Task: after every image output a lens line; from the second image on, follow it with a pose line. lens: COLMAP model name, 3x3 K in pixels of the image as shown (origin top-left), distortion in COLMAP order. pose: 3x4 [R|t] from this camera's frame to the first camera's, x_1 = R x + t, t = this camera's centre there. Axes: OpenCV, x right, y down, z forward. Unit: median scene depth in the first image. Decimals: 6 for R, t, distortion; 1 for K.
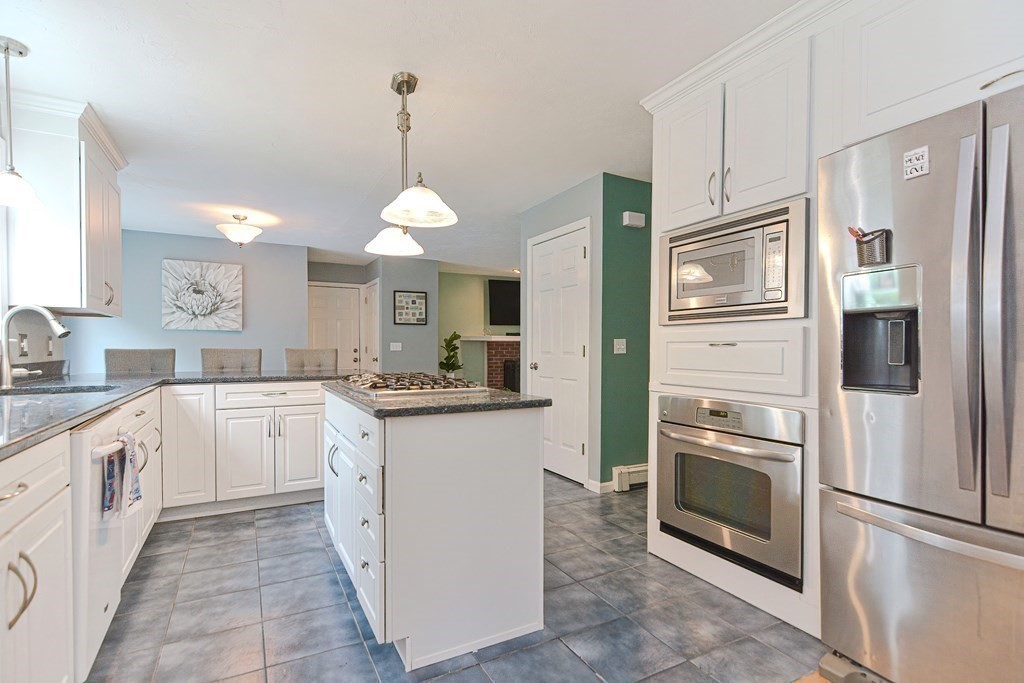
lens RADIAL K [[493.3, 0, 513.3], [0, 493.3, 363.2], [0, 0, 1]] dist [-0.002054, -0.000729]
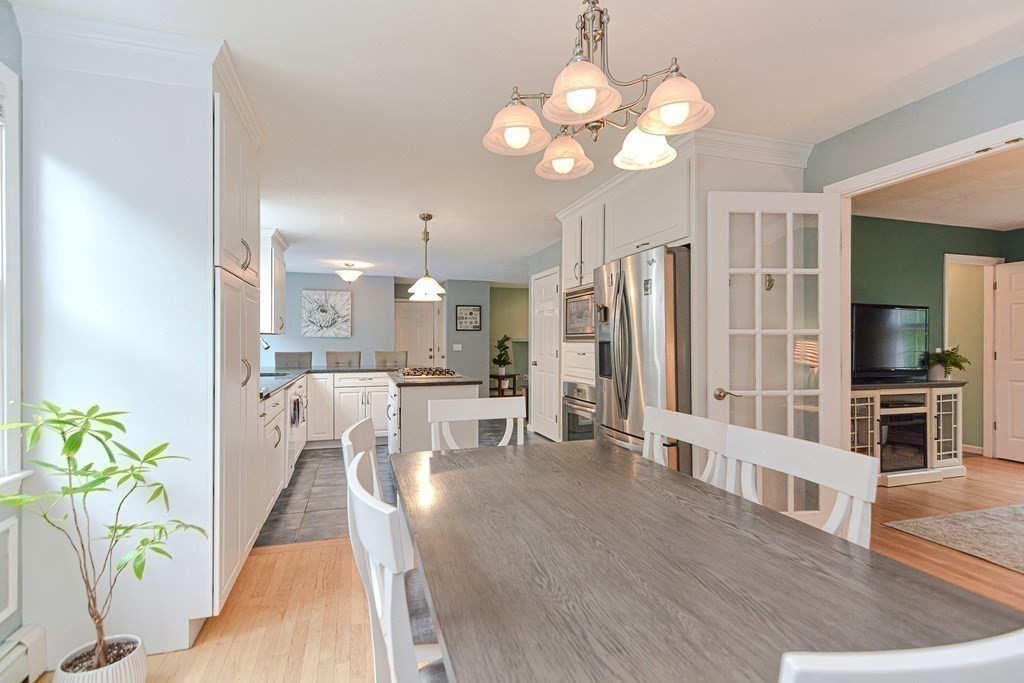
lens RADIAL K [[501.9, 0, 516.4], [0, 501.9, 347.9], [0, 0, 1]] dist [0.003697, 0.000282]
pose [[0.981450, 0.000539, -0.191716, 0.261425], [-0.004004, 0.999836, -0.017689, -0.012655], [0.191675, 0.018129, 0.981291, -0.439888]]
